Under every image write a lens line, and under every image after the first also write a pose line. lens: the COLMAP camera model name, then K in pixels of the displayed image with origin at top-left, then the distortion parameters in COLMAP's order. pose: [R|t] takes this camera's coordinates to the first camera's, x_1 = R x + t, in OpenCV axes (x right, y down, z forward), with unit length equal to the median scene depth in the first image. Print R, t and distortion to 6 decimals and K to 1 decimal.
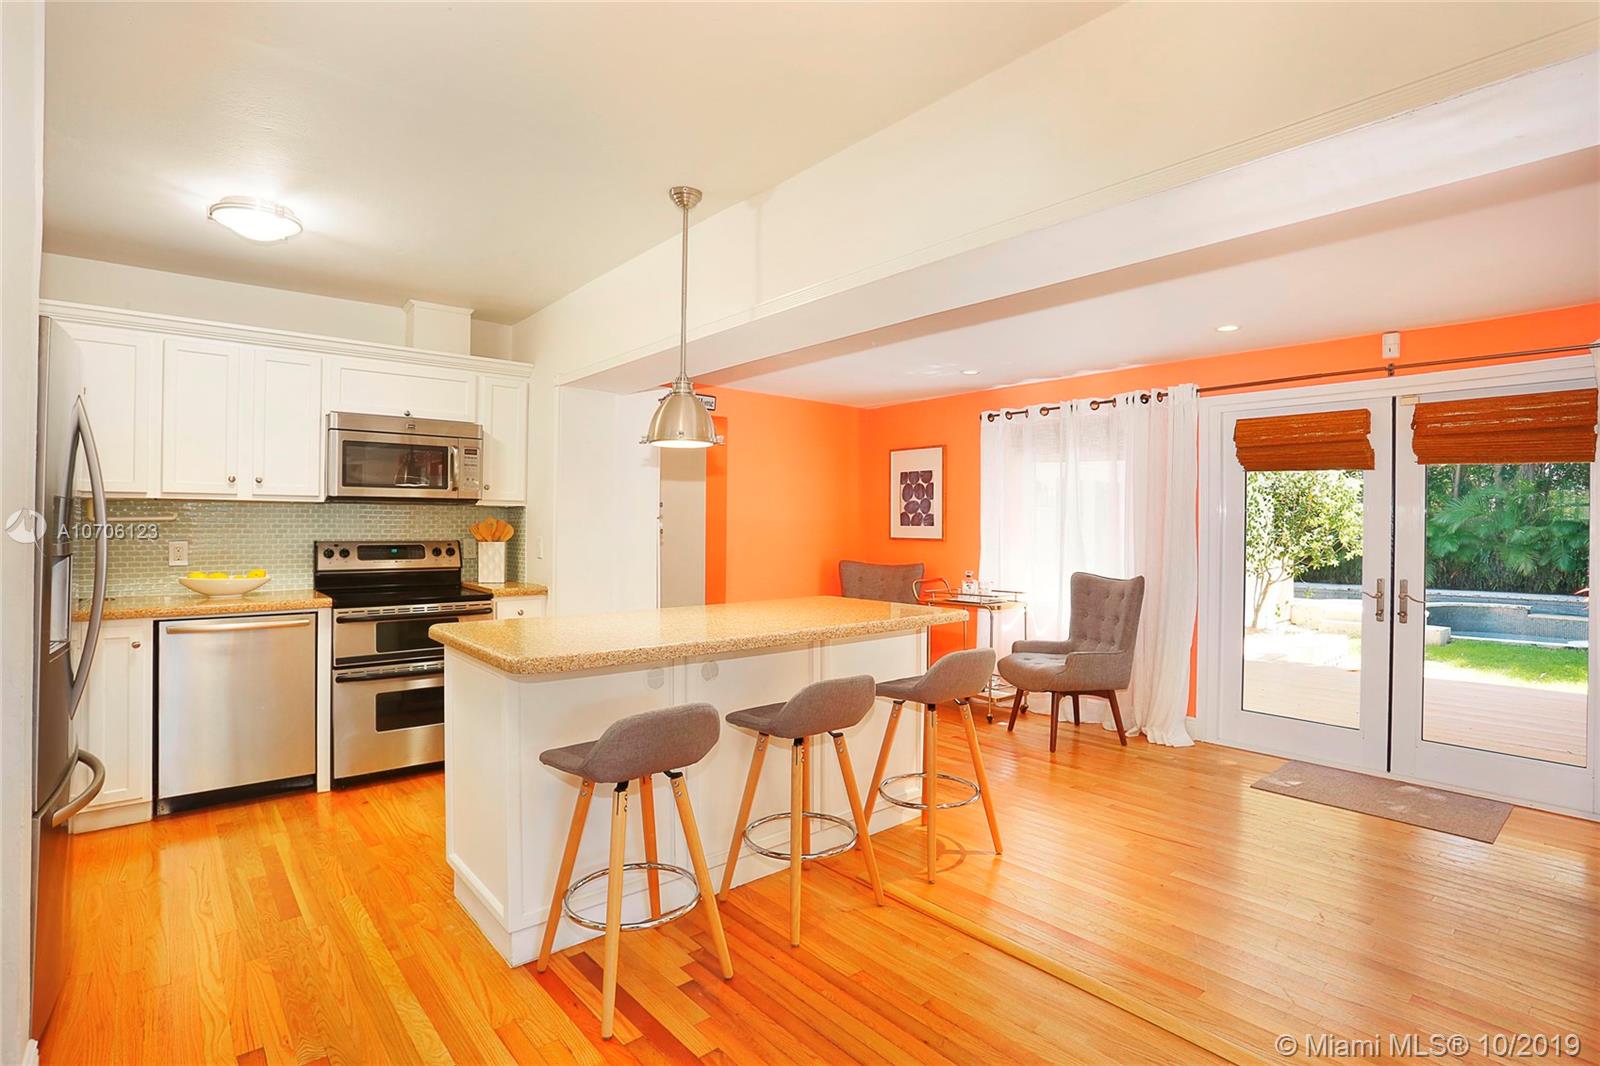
lens RADIAL K [[781.0, 0, 798.1], [0, 781.0, 524.1], [0, 0, 1]] dist [-0.044853, 0.009070]
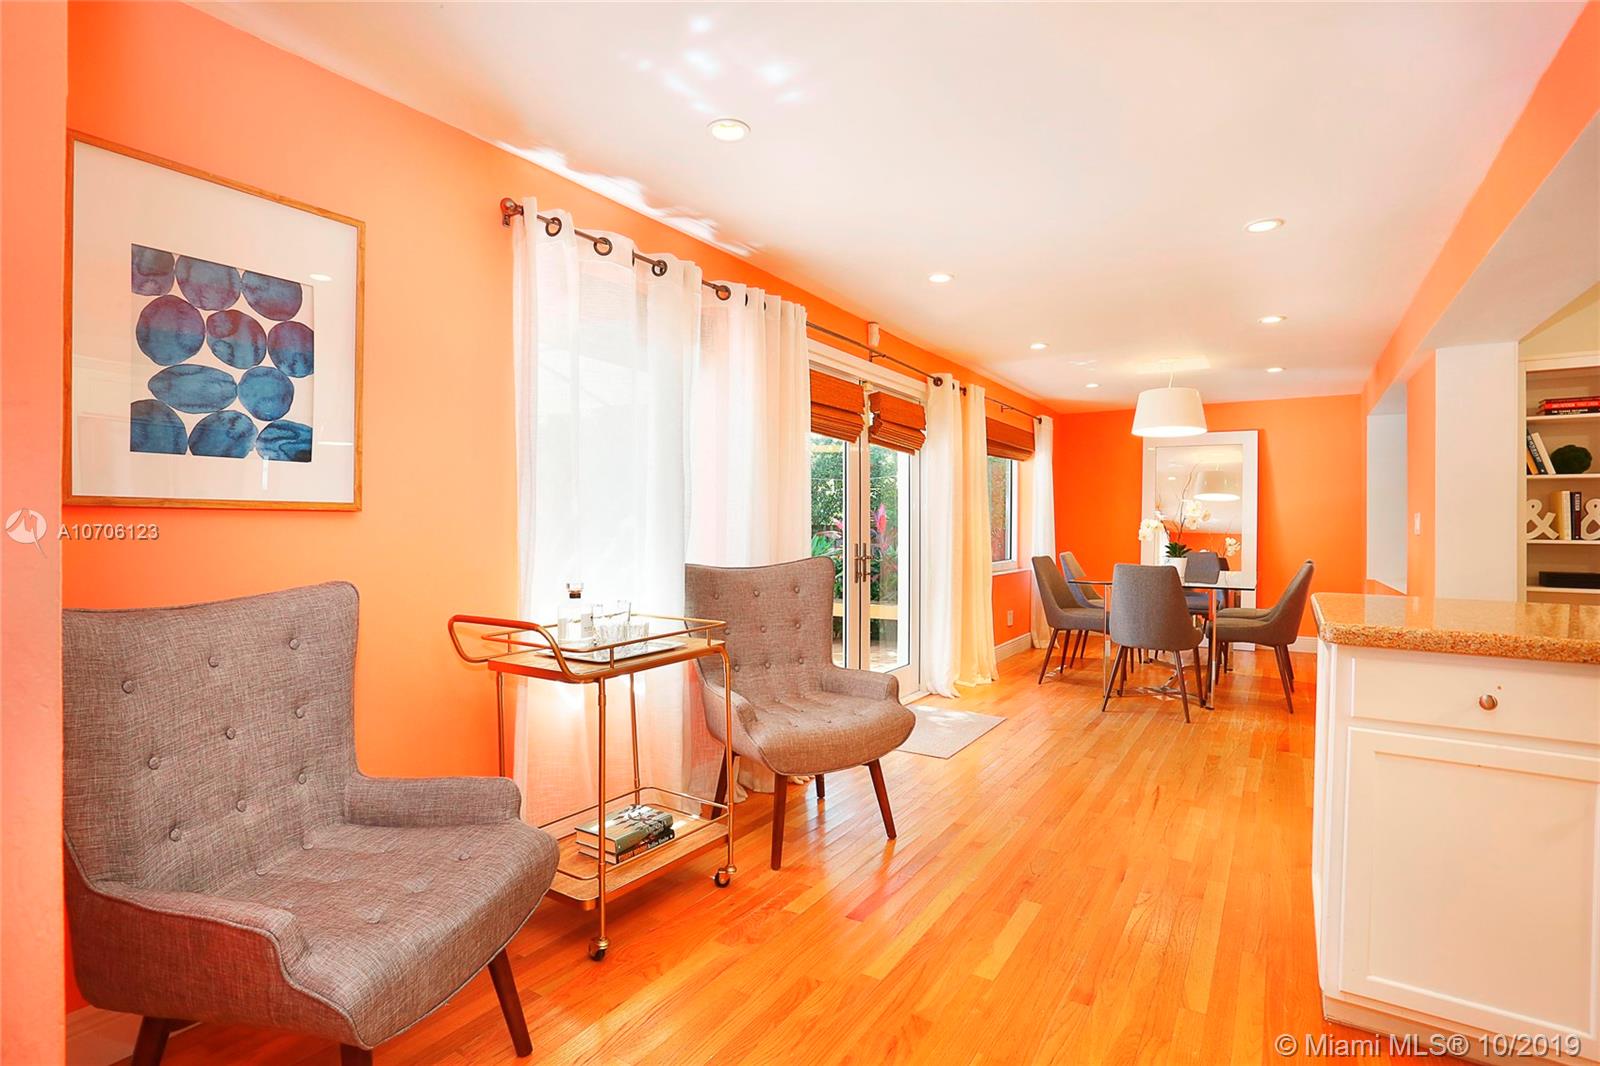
lens RADIAL K [[781.0, 0, 815.5], [0, 781.0, 522.8], [0, 0, 1]] dist [-0.044853, 0.009070]
pose [[-0.308087, -0.010864, 0.951296, -0.181461], [-0.010010, 0.999916, 0.008178, 0.021889], [-0.951306, -0.007003, -0.308170, 0.895637]]
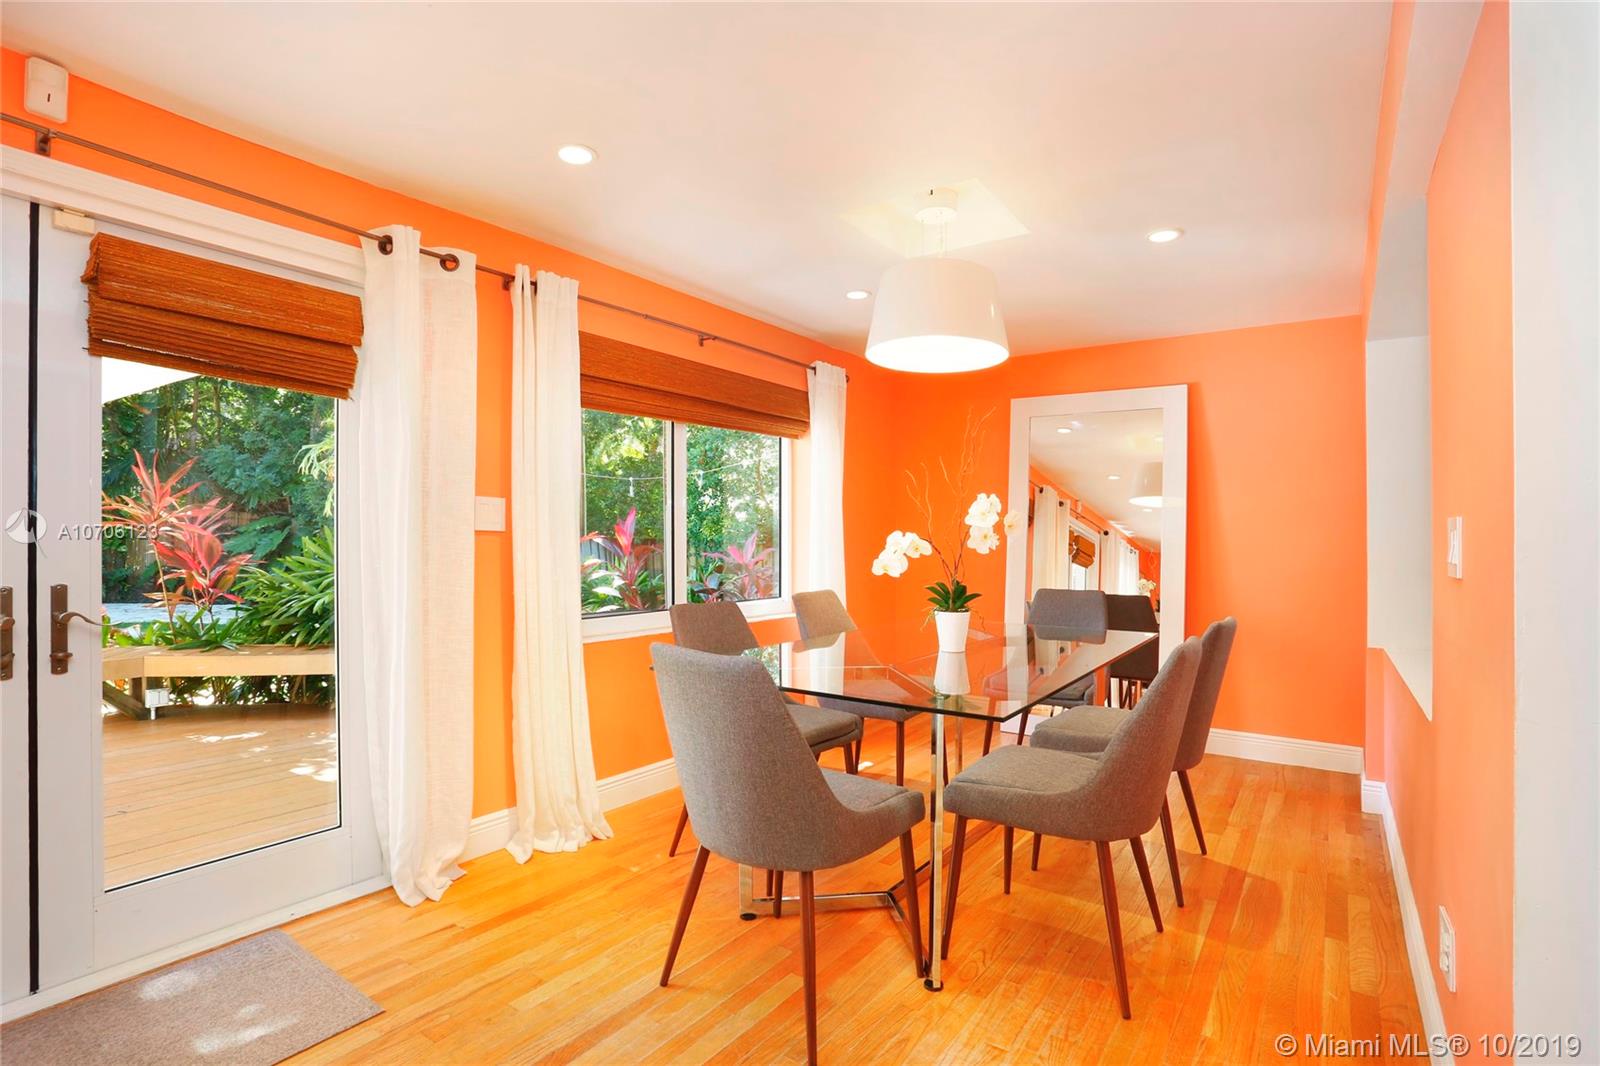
lens RADIAL K [[781.0, 0, 795.1], [0, 781.0, 528.6], [0, 0, 1]] dist [-0.044853, 0.009070]
pose [[-0.246753, -0.004261, 0.969069, 0.132548], [-0.013602, 0.999907, 0.000933, 0.019192], [-0.968983, -0.012951, -0.246788, 0.416313]]
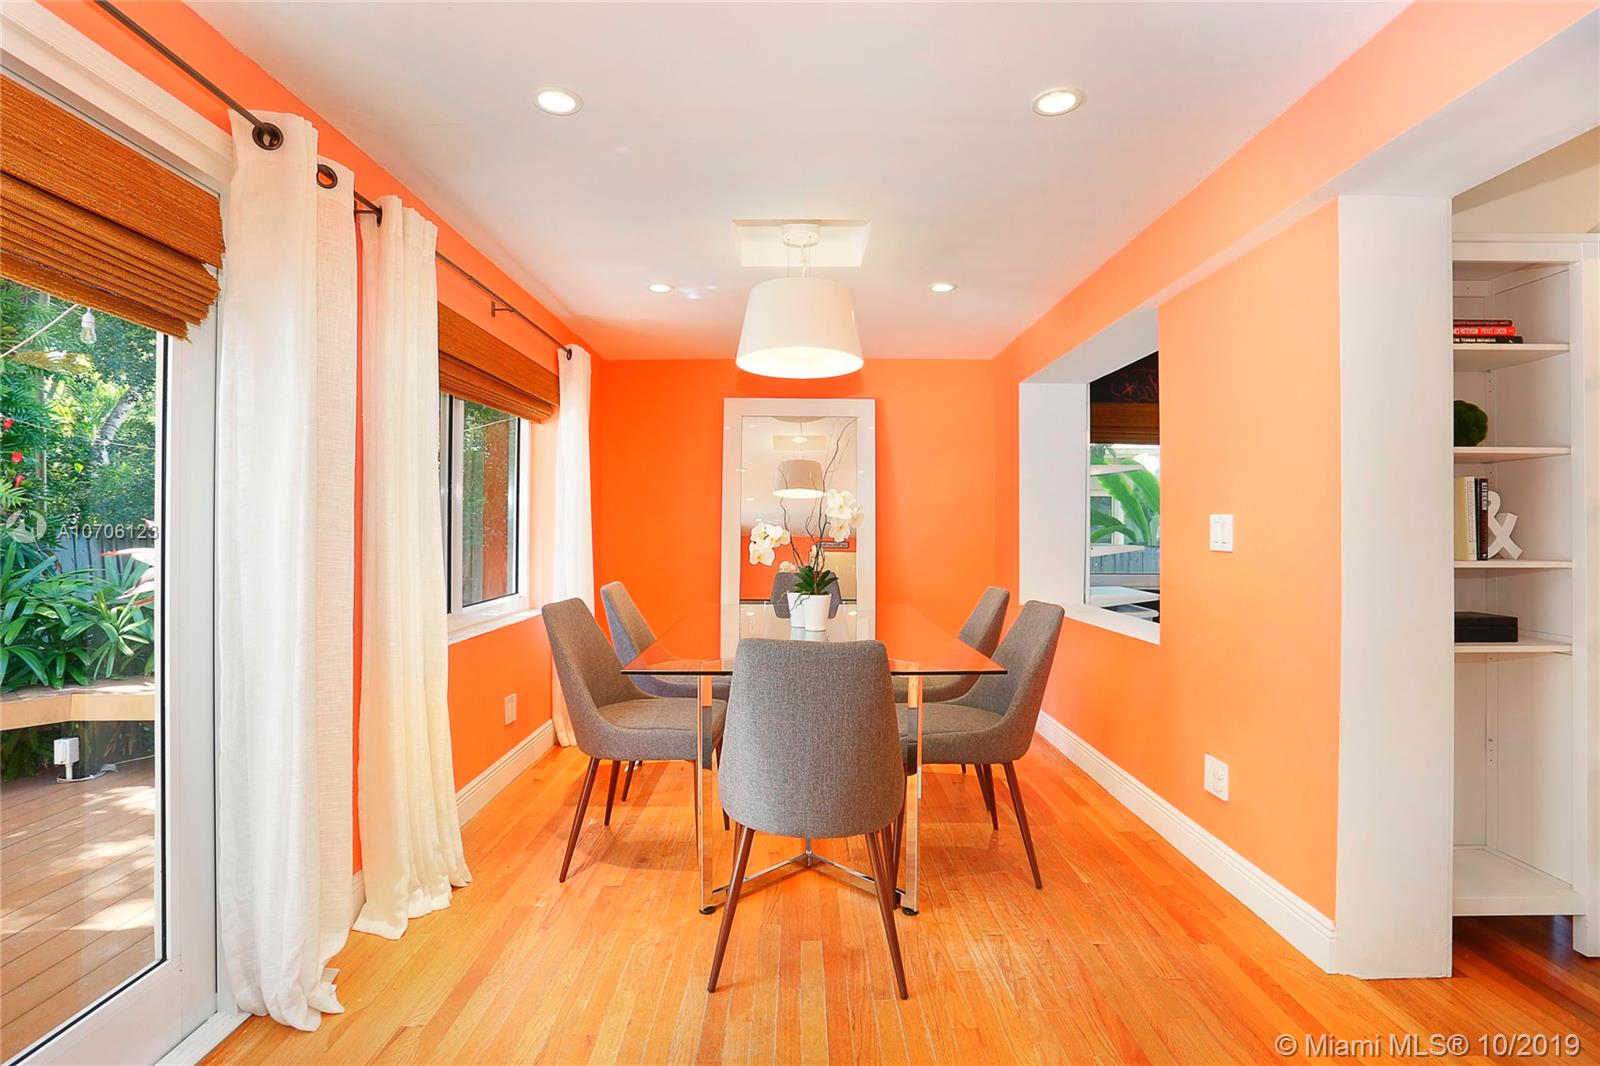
lens RADIAL K [[781.0, 0, 808.1], [0, 781.0, 515.1], [0, 0, 1]] dist [-0.044853, 0.009070]
pose [[-0.768197, -0.001462, 0.640212, 0.226489], [-0.009561, 0.999912, -0.009190, 0.019739], [-0.640142, -0.013181, -0.768143, 0.605359]]
